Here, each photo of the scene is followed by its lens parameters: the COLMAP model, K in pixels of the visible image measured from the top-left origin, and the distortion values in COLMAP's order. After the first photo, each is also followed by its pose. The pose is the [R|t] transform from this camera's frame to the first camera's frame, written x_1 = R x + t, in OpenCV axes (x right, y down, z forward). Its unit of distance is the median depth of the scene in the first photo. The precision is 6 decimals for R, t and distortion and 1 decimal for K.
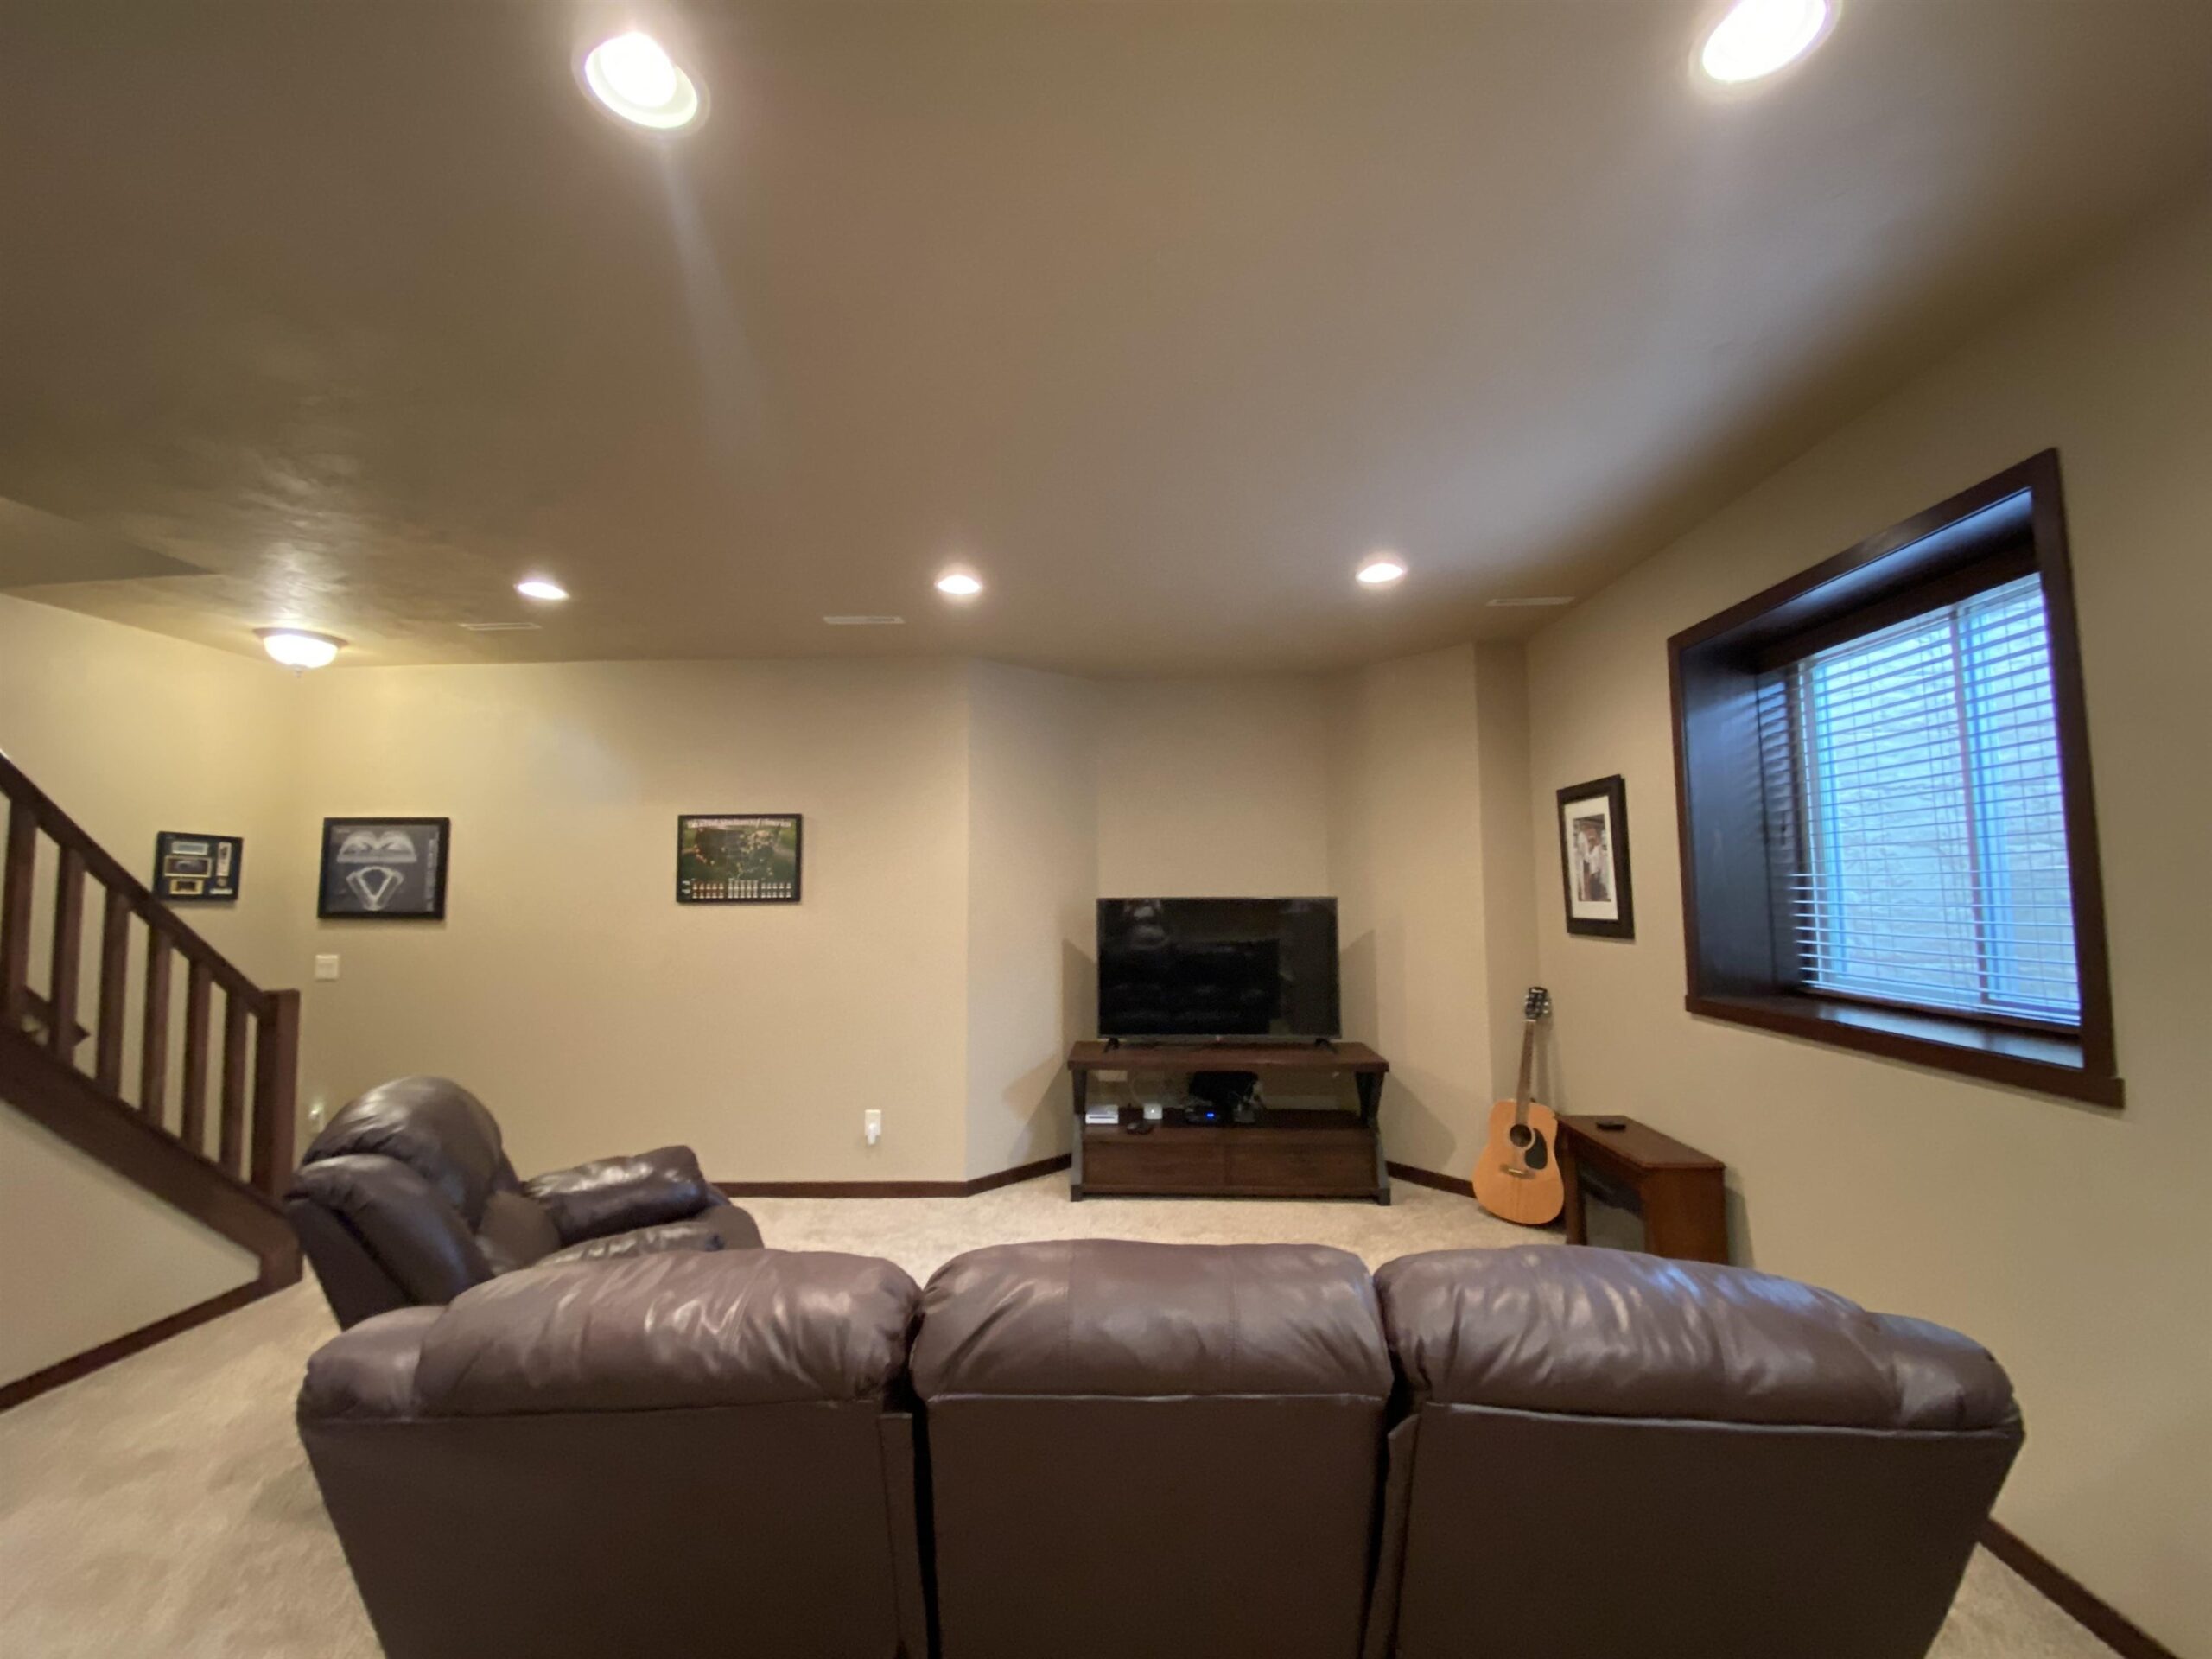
lens RADIAL K [[891.8, 0, 1120.0], [0, 891.8, 823.7], [0, 0, 1]] dist [0.010091, -0.014045]
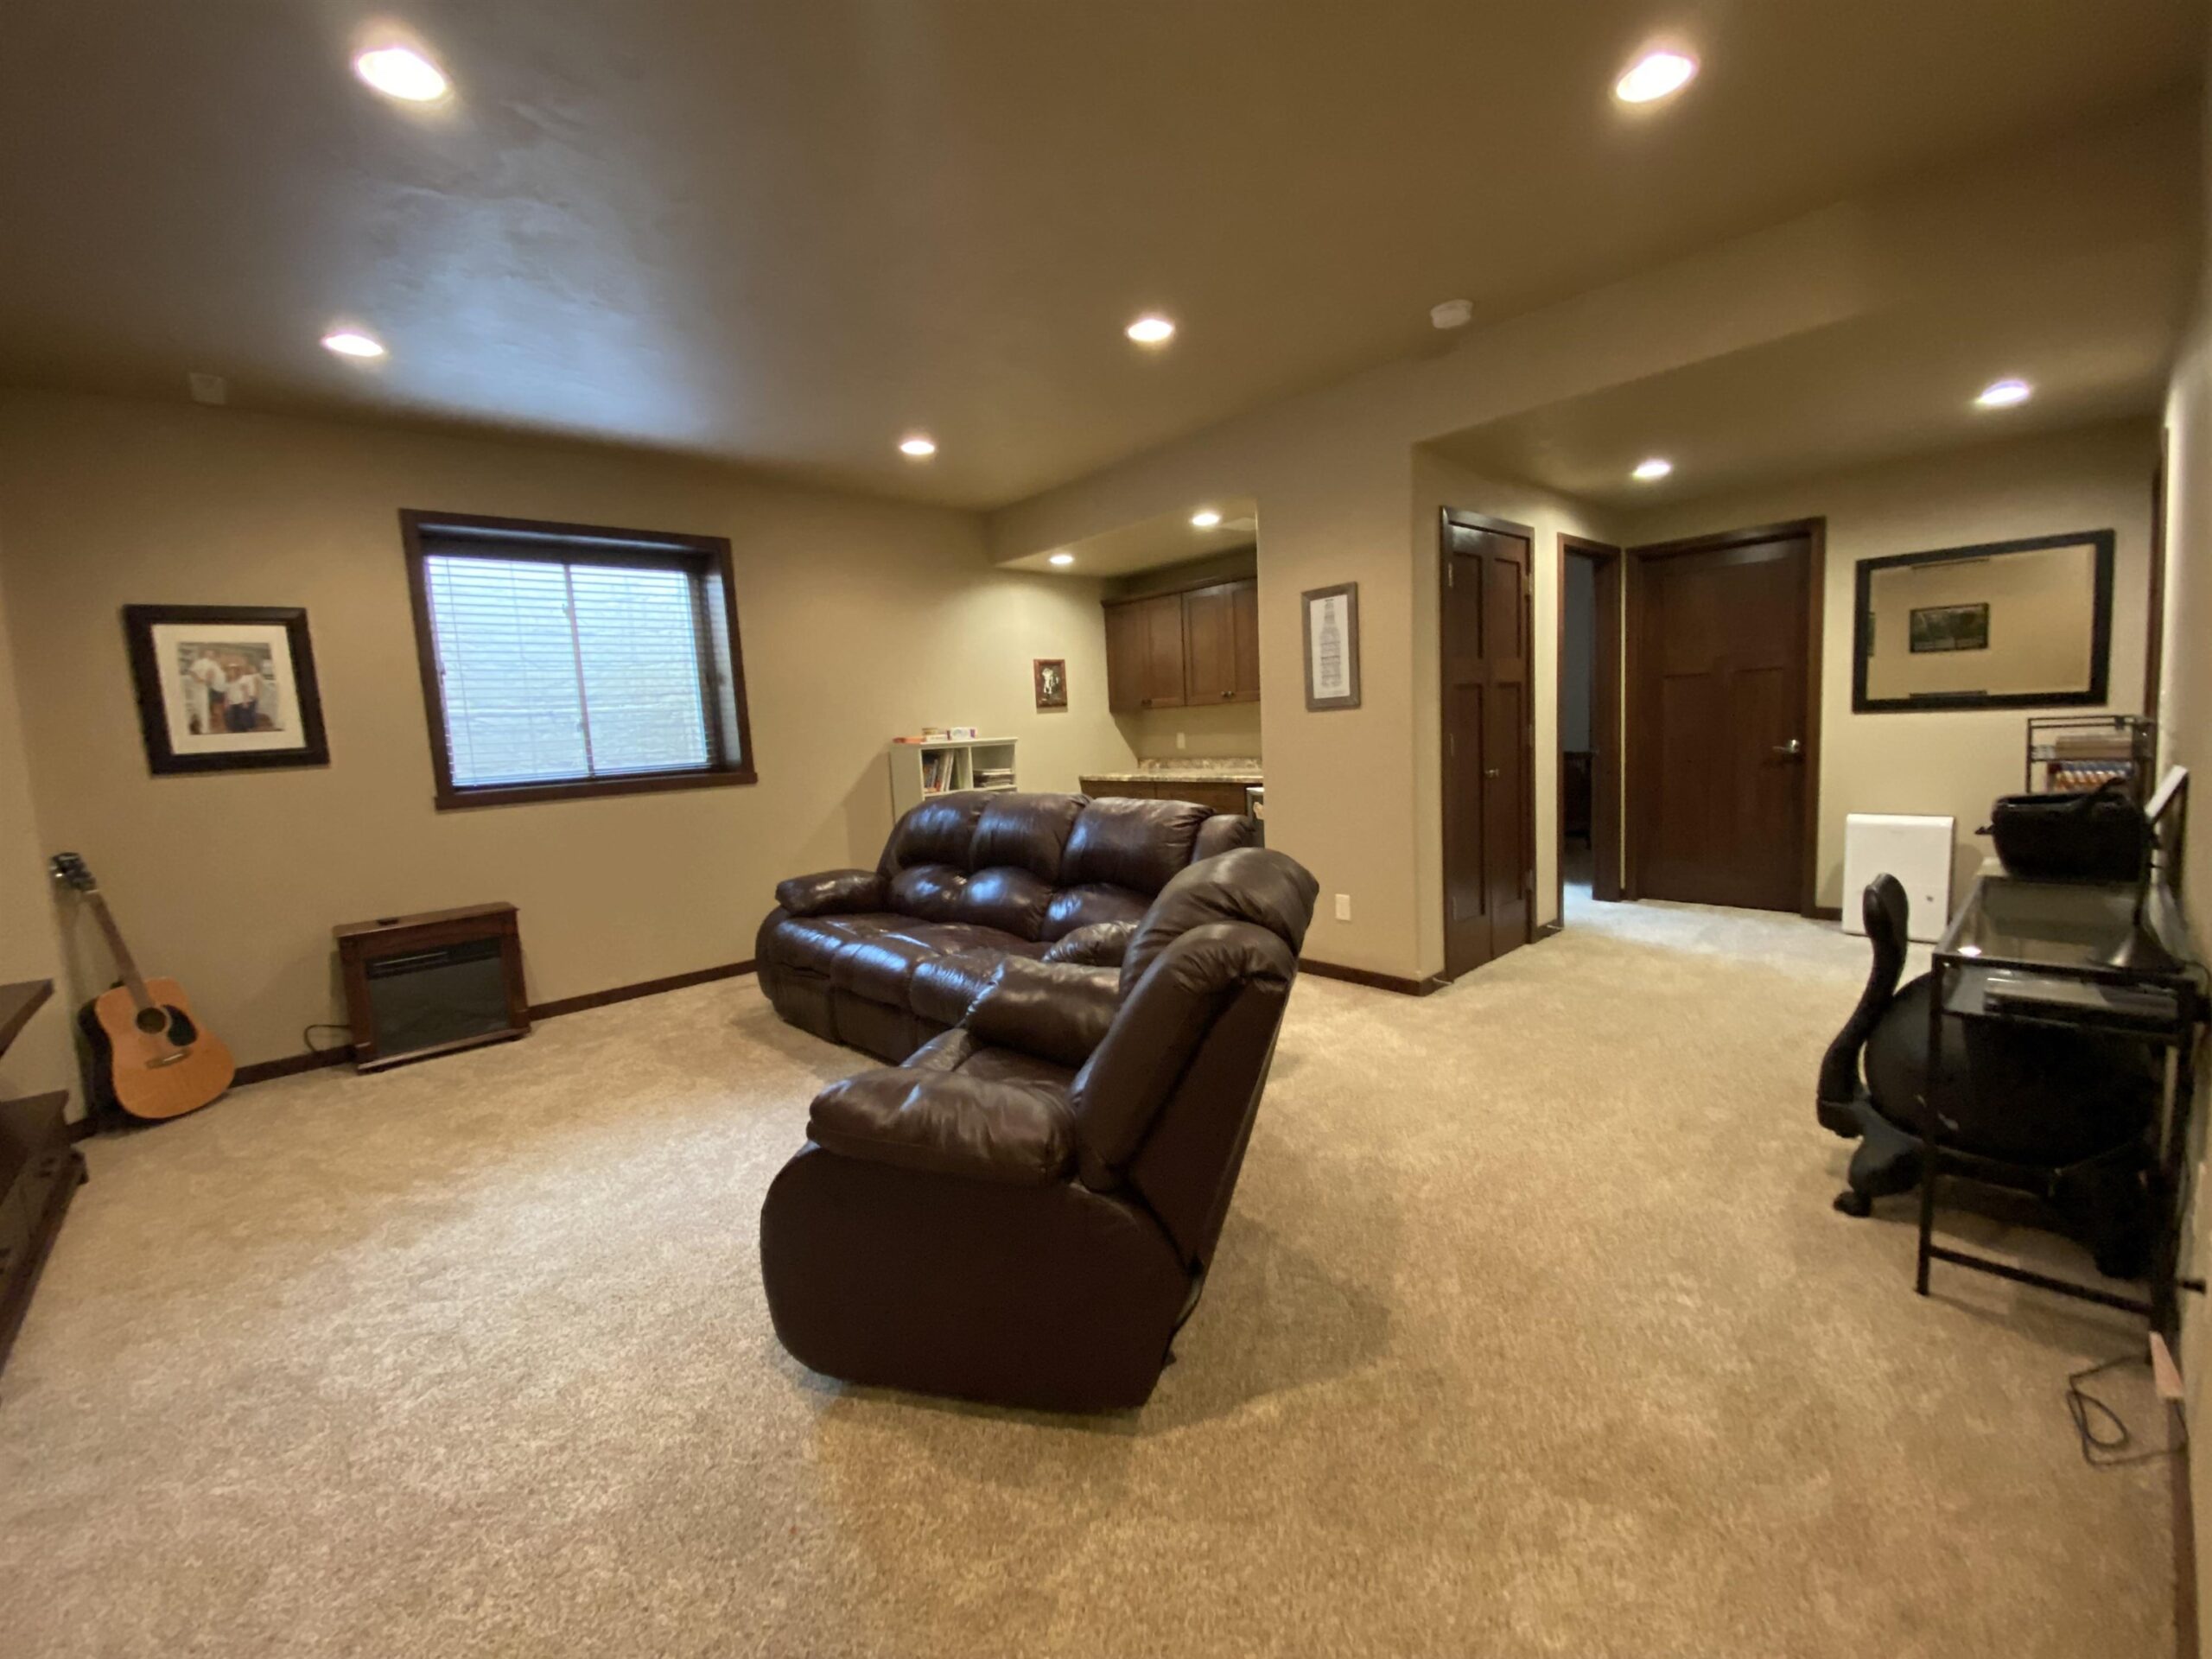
lens RADIAL K [[891.8, 0, 1097.8], [0, 891.8, 832.0], [0, 0, 1]] dist [0.010091, -0.014045]
pose [[-0.697739, -0.043823, 0.715011, -0.773714], [0.000320, 0.998108, 0.061485, 0.130809], [-0.716352, 0.043129, -0.696405, 0.979830]]
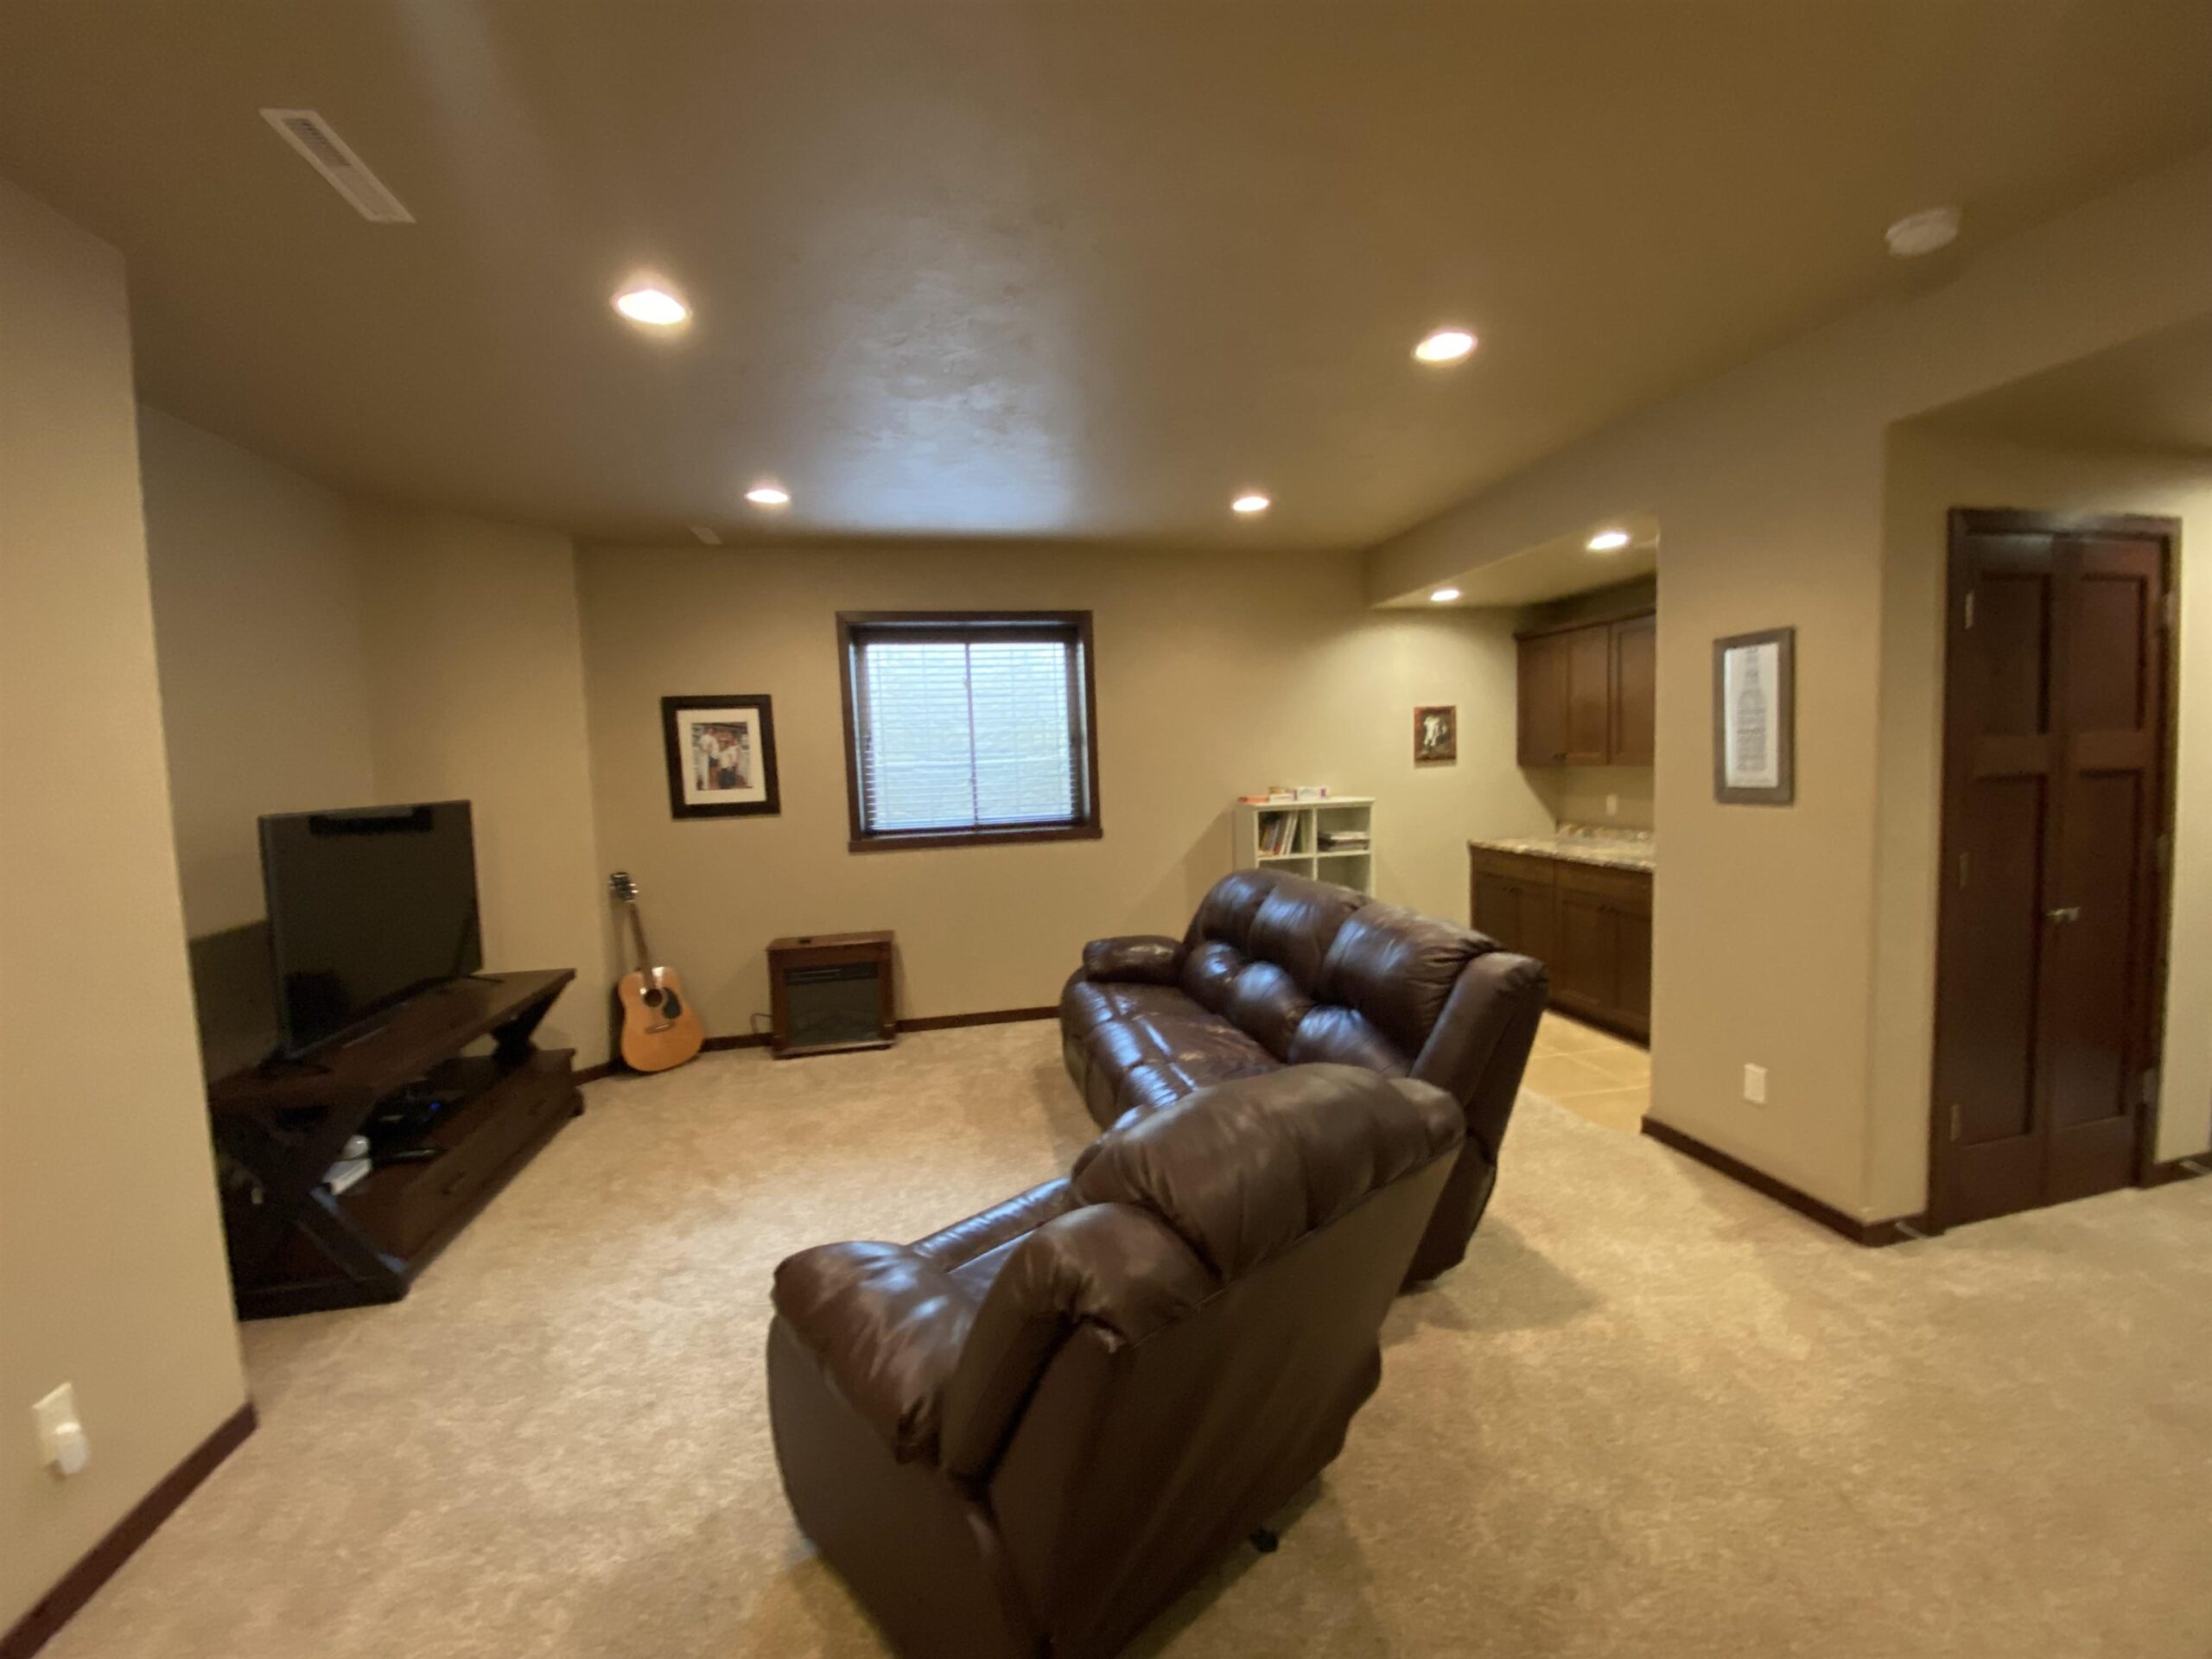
lens RADIAL K [[891.8, 0, 1095.5], [0, 891.8, 828.6], [0, 0, 1]] dist [0.010091, -0.014045]
pose [[-0.221386, -0.065308, 0.972997, -0.816113], [-0.034754, 0.997650, 0.059055, 0.047507], [-0.974567, -0.020742, -0.223136, 0.744583]]
